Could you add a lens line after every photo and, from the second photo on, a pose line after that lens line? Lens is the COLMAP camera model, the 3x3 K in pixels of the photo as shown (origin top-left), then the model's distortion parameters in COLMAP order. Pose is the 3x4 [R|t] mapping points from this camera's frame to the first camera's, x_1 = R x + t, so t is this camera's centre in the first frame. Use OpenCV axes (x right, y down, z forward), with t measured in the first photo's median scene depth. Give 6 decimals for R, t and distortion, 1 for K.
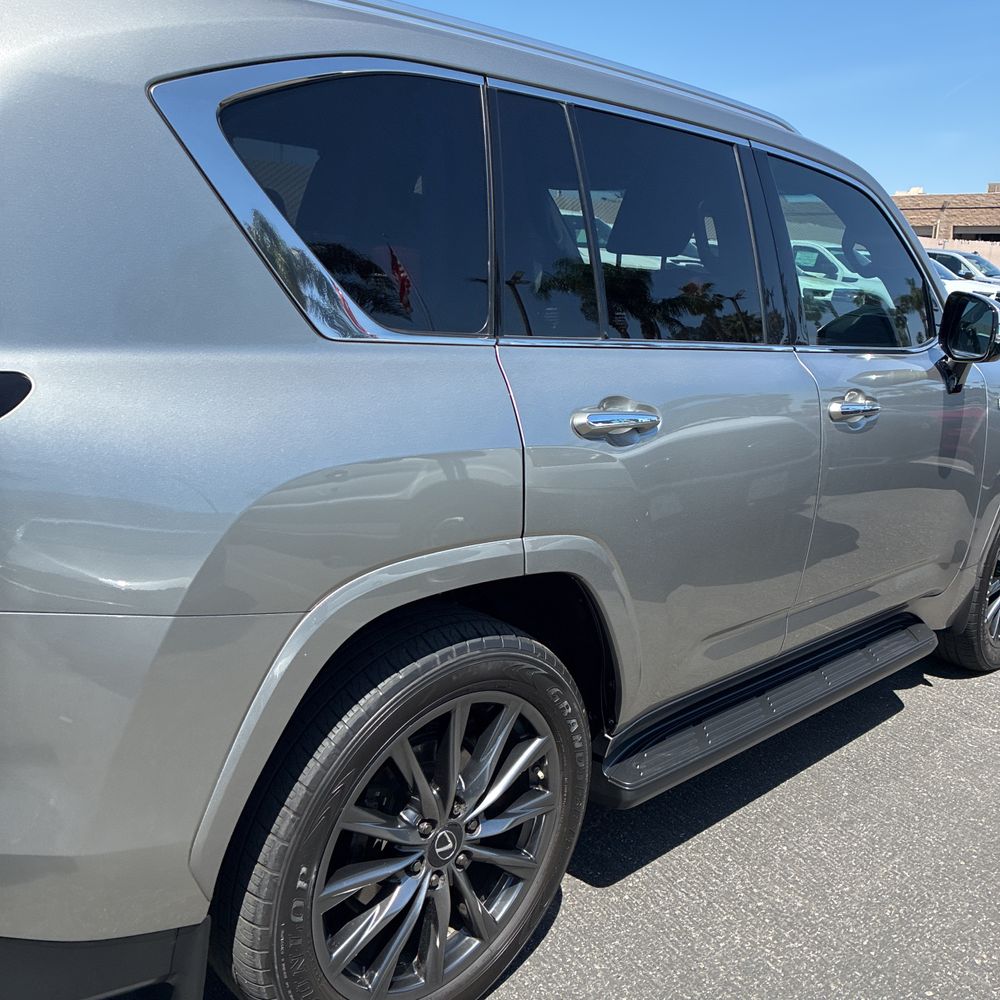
lens RADIAL K [[1004.4, 0, 500.0], [0, 1004.4, 500.0], [0, 0, 1]] dist [0.008754, 0.010307]
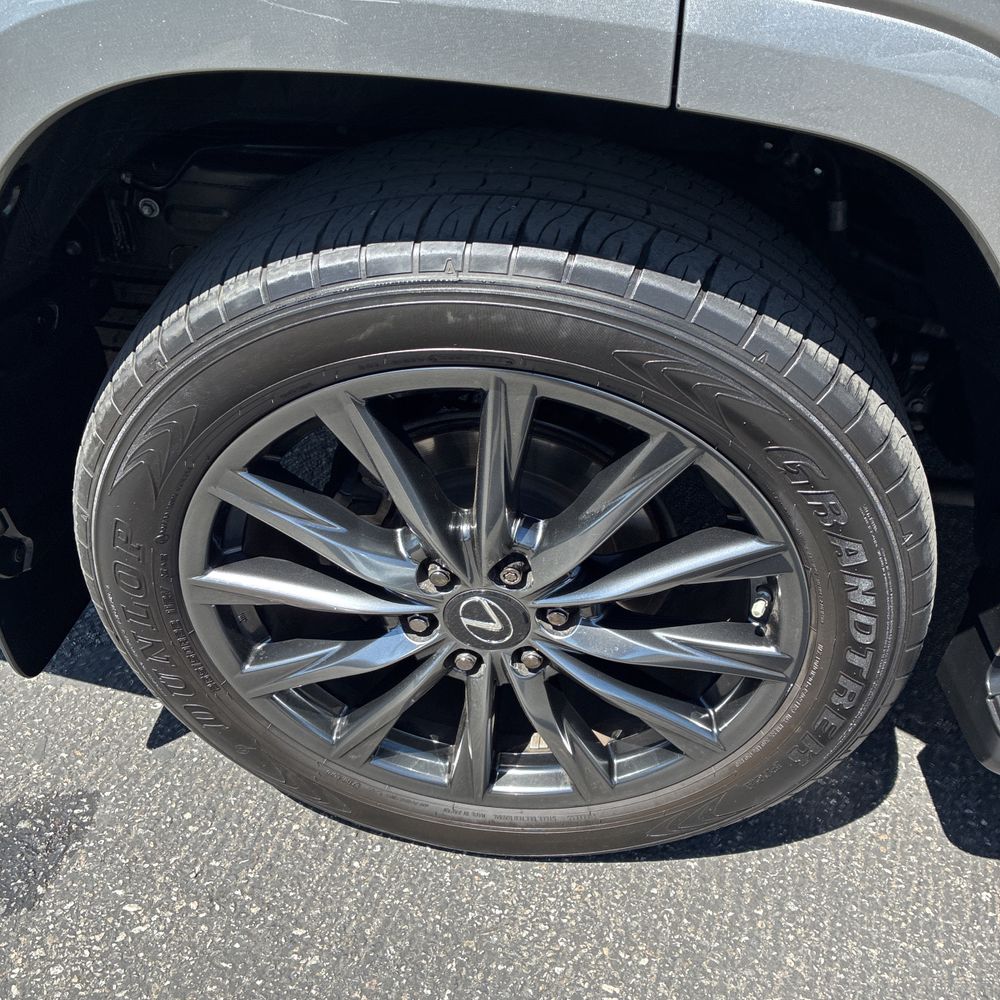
lens RADIAL K [[1026.2, 0, 500.0], [0, 1026.2, 500.0], [0, 0, 1]] dist [-0.023526, 0.010845]
pose [[0.618406, 0.475023, -0.626041, 0.248241], [-0.173907, 0.859602, 0.480458, 0.031408], [0.766375, -0.188246, 0.614193, 0.674566]]
